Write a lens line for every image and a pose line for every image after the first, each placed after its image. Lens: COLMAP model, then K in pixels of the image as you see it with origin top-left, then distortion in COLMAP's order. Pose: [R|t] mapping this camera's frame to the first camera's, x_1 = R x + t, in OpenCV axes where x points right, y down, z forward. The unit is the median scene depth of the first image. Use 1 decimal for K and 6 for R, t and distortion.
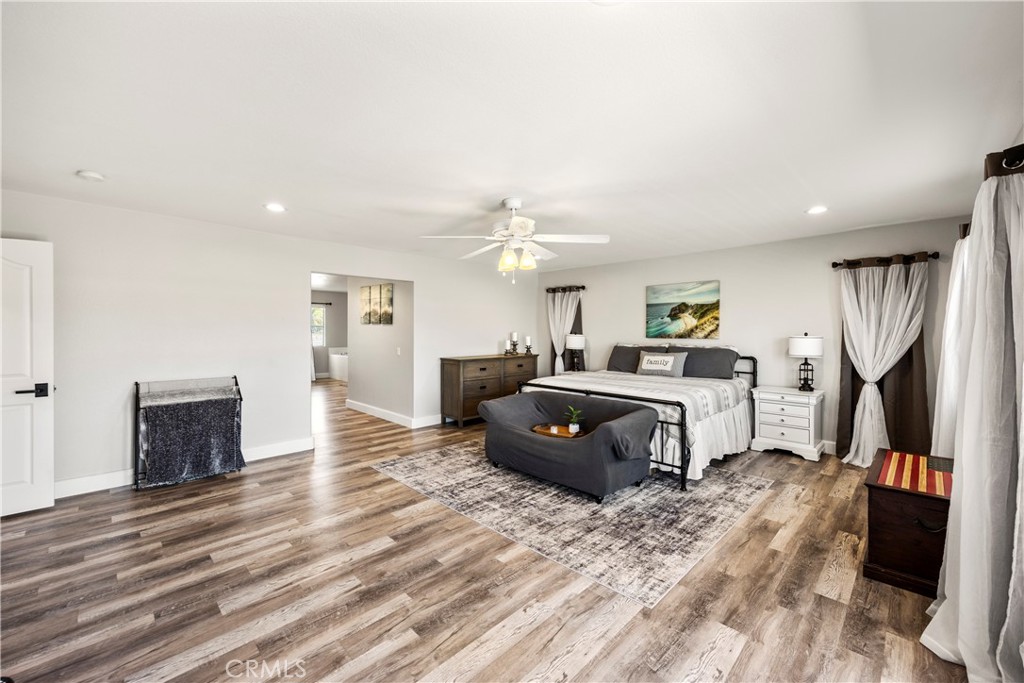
lens RADIAL K [[408.8, 0, 513.9], [0, 408.8, 333.9], [0, 0, 1]] dist [0.008266, 0.000059]
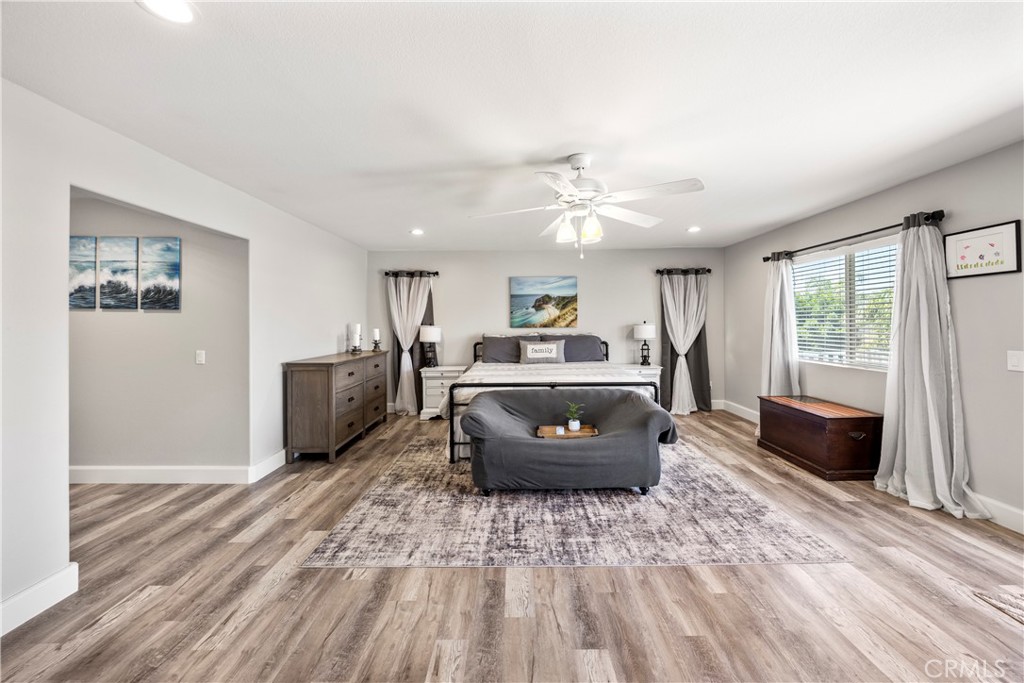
lens RADIAL K [[394.9, 0, 515.3], [0, 394.9, 325.3], [0, 0, 1]] dist [-0.002286, 0.000175]
pose [[0.710128, -0.009421, 0.704010, -0.508239], [0.015393, 0.999879, -0.002146, 0.007526], [-0.703905, 0.012361, 0.710187, 0.418999]]
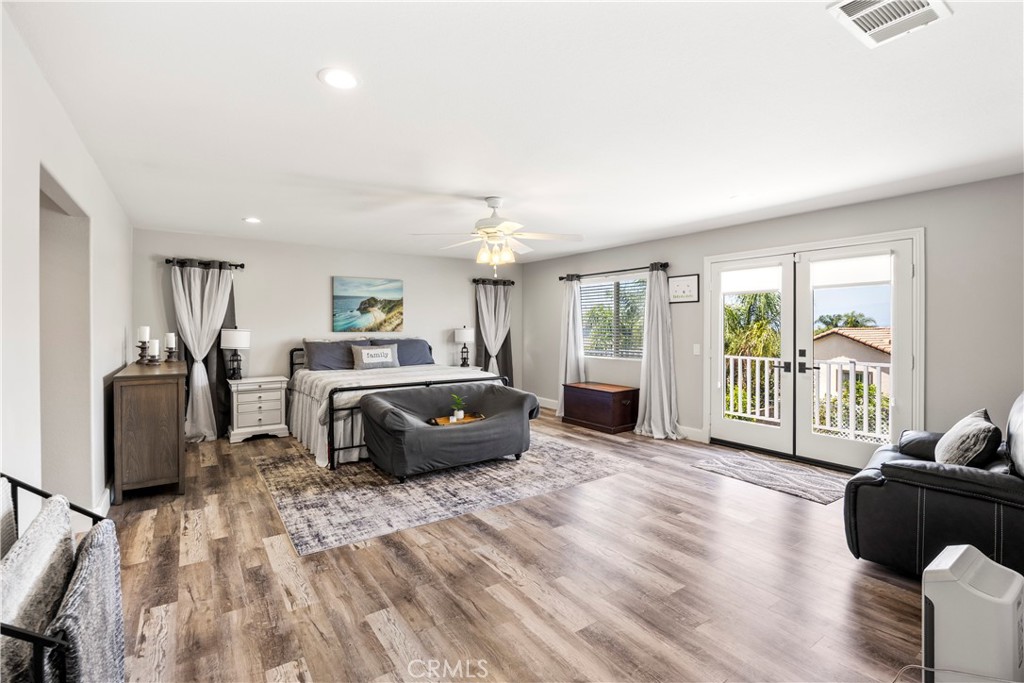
lens RADIAL K [[473.0, 0, 517.1], [0, 473.0, 330.9], [0, 0, 1]] dist [-0.013367, 0.000238]
pose [[0.170762, -0.009606, 0.985265, -0.935336], [0.010689, 0.999912, 0.007896, 0.004297], [-0.985254, 0.009183, 0.170850, 0.575962]]
